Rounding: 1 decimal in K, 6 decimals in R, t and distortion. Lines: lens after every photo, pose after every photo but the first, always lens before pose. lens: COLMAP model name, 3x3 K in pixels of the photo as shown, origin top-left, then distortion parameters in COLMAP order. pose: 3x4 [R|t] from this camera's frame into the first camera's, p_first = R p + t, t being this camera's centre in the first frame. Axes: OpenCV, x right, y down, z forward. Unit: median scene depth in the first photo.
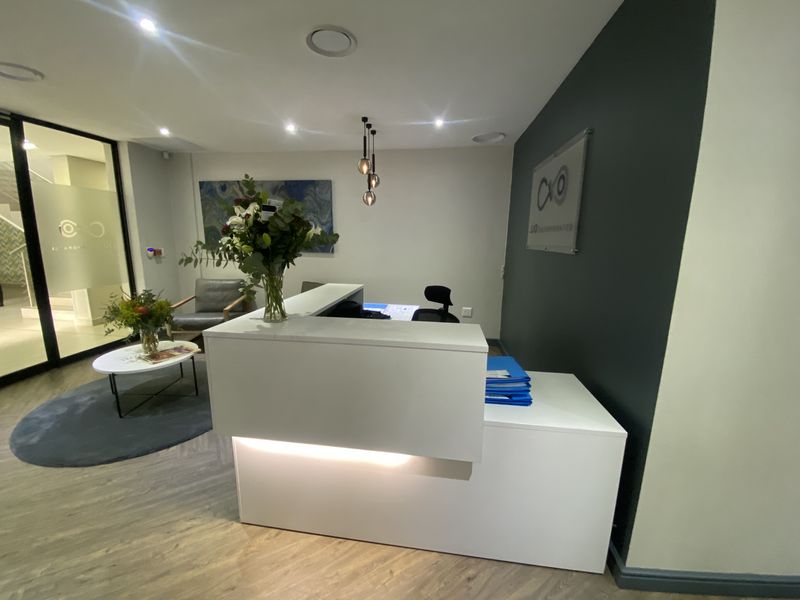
lens RADIAL K [[329.1, 0, 400.0], [0, 329.1, 300.0], [0, 0, 1]] dist [0.010437, -0.015188]
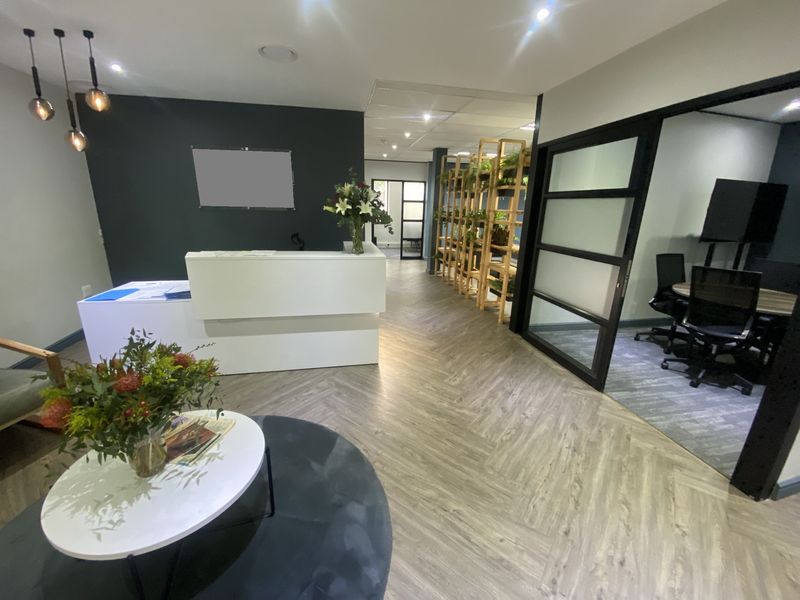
lens RADIAL K [[327.4, 0, 397.0], [0, 327.4, 297.6], [0, 0, 1]] dist [0.033208, -0.025347]
pose [[-0.334271, -0.274786, 0.901529, -0.901050], [0.151244, 0.928516, 0.339090, -0.120516], [-0.930262, 0.249699, -0.268817, 0.564950]]
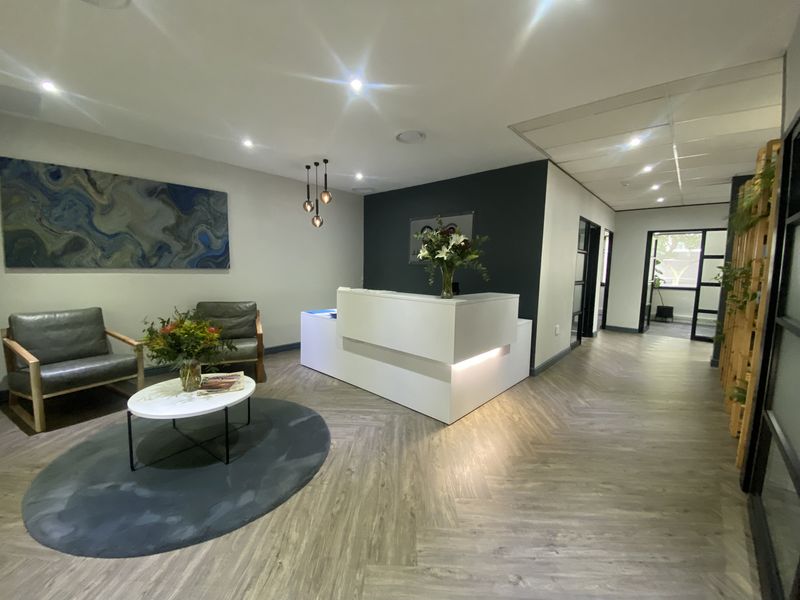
lens RADIAL K [[327.4, 0, 397.0], [0, 327.4, 297.6], [0, 0, 1]] dist [0.033208, -0.025347]
pose [[0.561467, -0.083048, 0.823322, -0.829389], [0.142657, 0.989769, 0.002552, 0.005899], [-0.815110, 0.116020, 0.567569, 0.096428]]
